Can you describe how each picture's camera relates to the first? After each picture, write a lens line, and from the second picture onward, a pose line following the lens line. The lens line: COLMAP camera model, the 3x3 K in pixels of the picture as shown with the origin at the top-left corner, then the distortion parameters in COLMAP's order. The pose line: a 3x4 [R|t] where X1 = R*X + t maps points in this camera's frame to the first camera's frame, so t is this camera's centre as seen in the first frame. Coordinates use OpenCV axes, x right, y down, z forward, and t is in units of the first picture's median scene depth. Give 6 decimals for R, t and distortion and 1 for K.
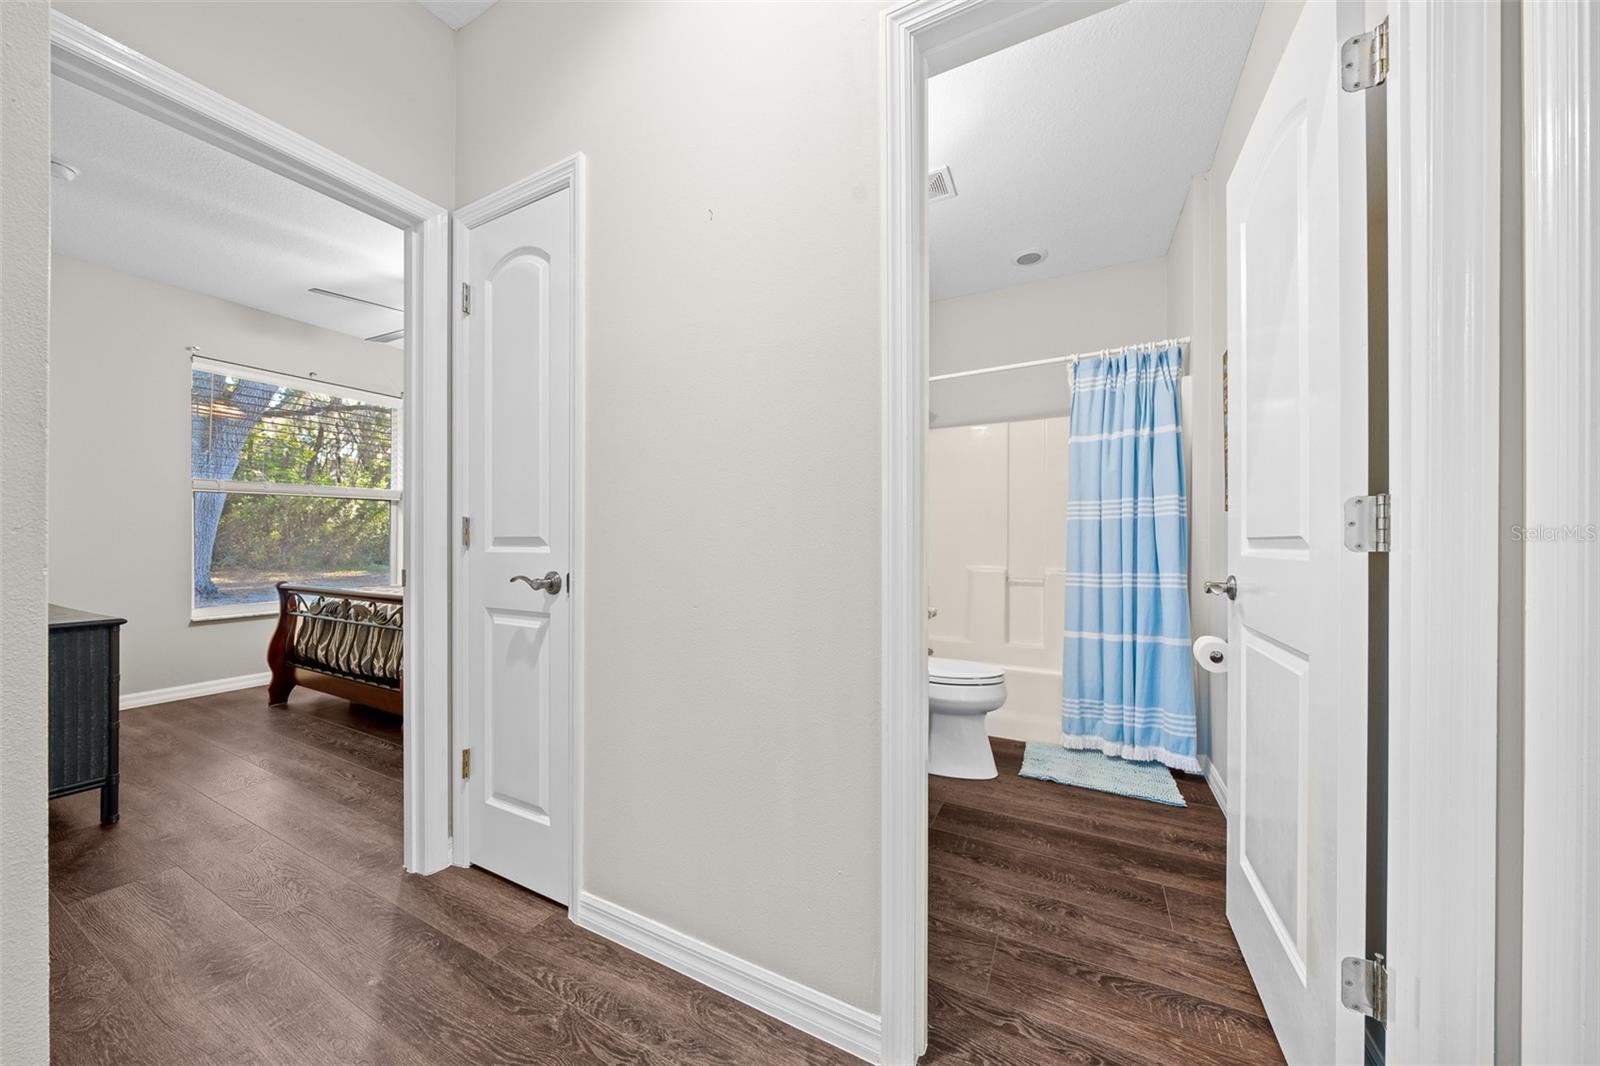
lens RADIAL K [[544.2, 0, 787.1], [0, 544.2, 540.2], [0, 0, 1]] dist [0.002305, 0.000114]
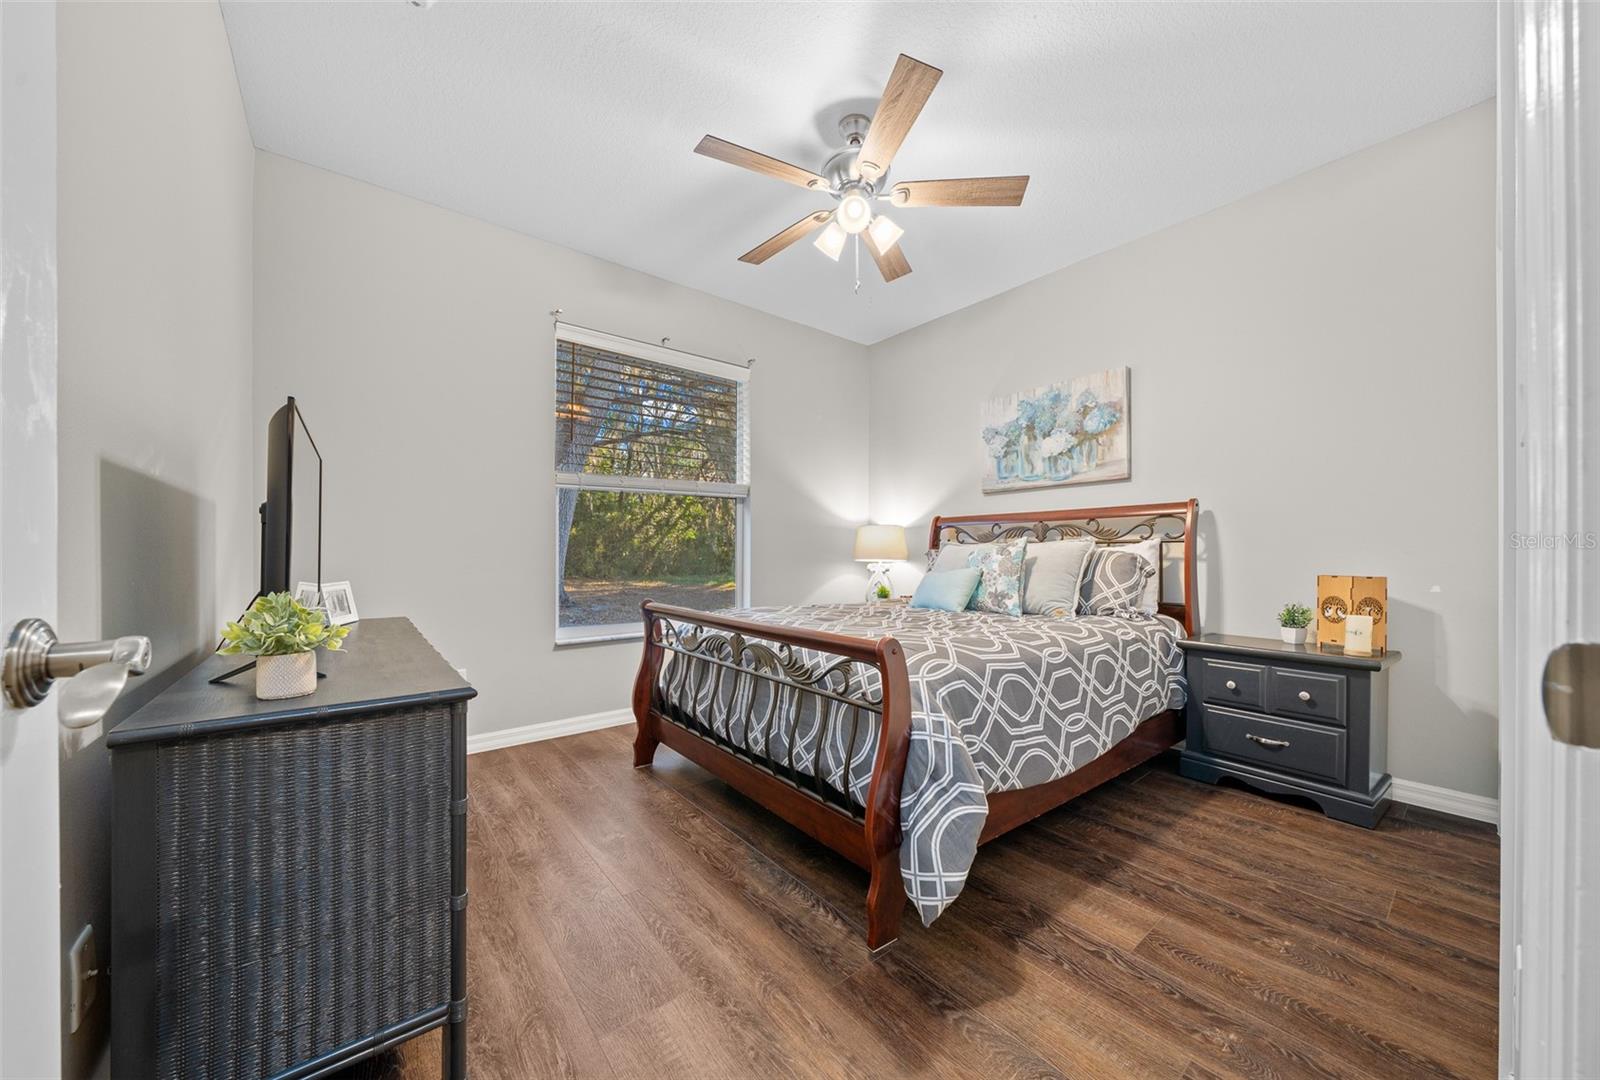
lens RADIAL K [[568.0, 0, 802.4], [0, 568.0, 551.5], [0, 0, 1]] dist [-0.000272, -0.000086]
pose [[0.918830, -0.002752, -0.394643, -0.701665], [0.001180, 0.999990, -0.004227, 0.021400], [0.394651, 0.003418, 0.918825, 0.613615]]
